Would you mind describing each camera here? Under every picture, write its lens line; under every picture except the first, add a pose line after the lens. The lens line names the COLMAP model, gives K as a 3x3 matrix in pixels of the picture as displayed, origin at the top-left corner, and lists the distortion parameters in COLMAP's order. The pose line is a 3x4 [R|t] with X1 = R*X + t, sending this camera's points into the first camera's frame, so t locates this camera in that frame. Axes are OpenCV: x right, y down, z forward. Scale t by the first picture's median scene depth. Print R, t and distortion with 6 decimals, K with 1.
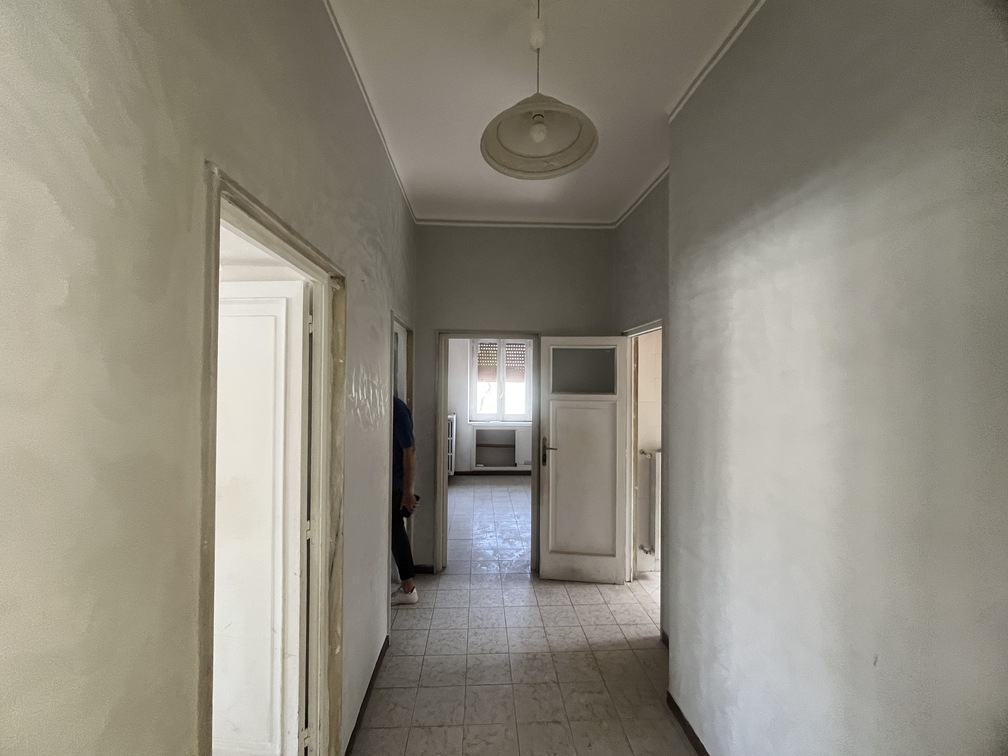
lens RADIAL K [[409.0, 0, 502.7], [0, 409.0, 376.6], [0, 0, 1]] dist [-0.001936, -0.000202]
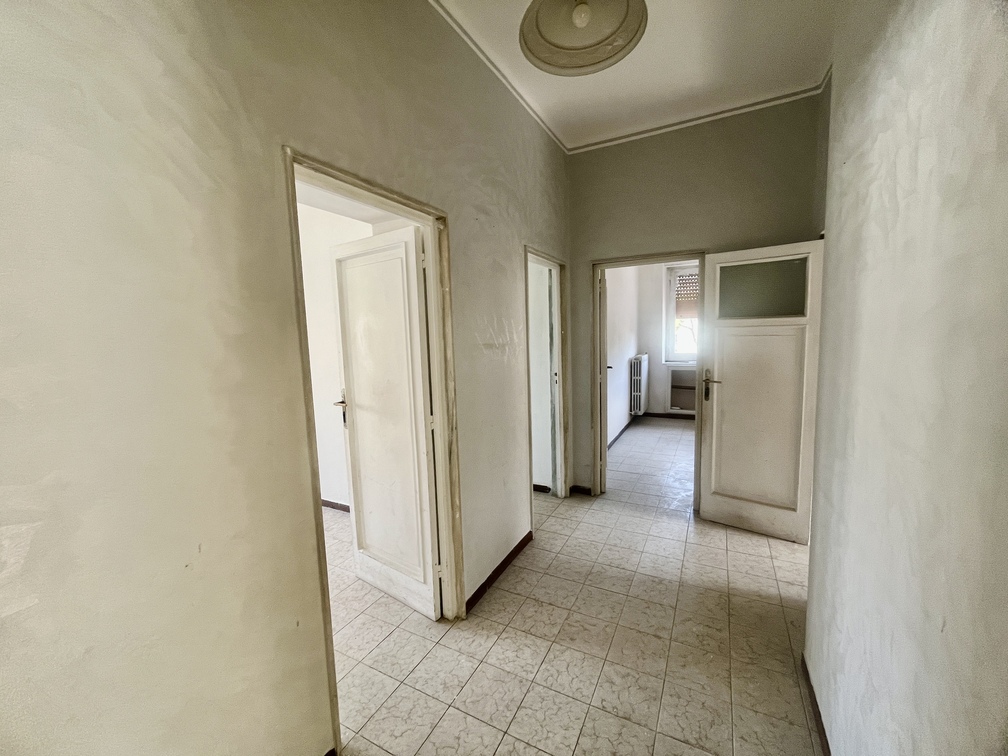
lens RADIAL K [[409.0, 0, 502.7], [0, 409.0, 376.6], [0, 0, 1]] dist [-0.001936, -0.000202]
pose [[0.857014, 0.020733, -0.514876, 0.191835], [0.044621, 0.992451, 0.114236, 0.044683], [0.513358, -0.120876, 0.849619, 0.011654]]
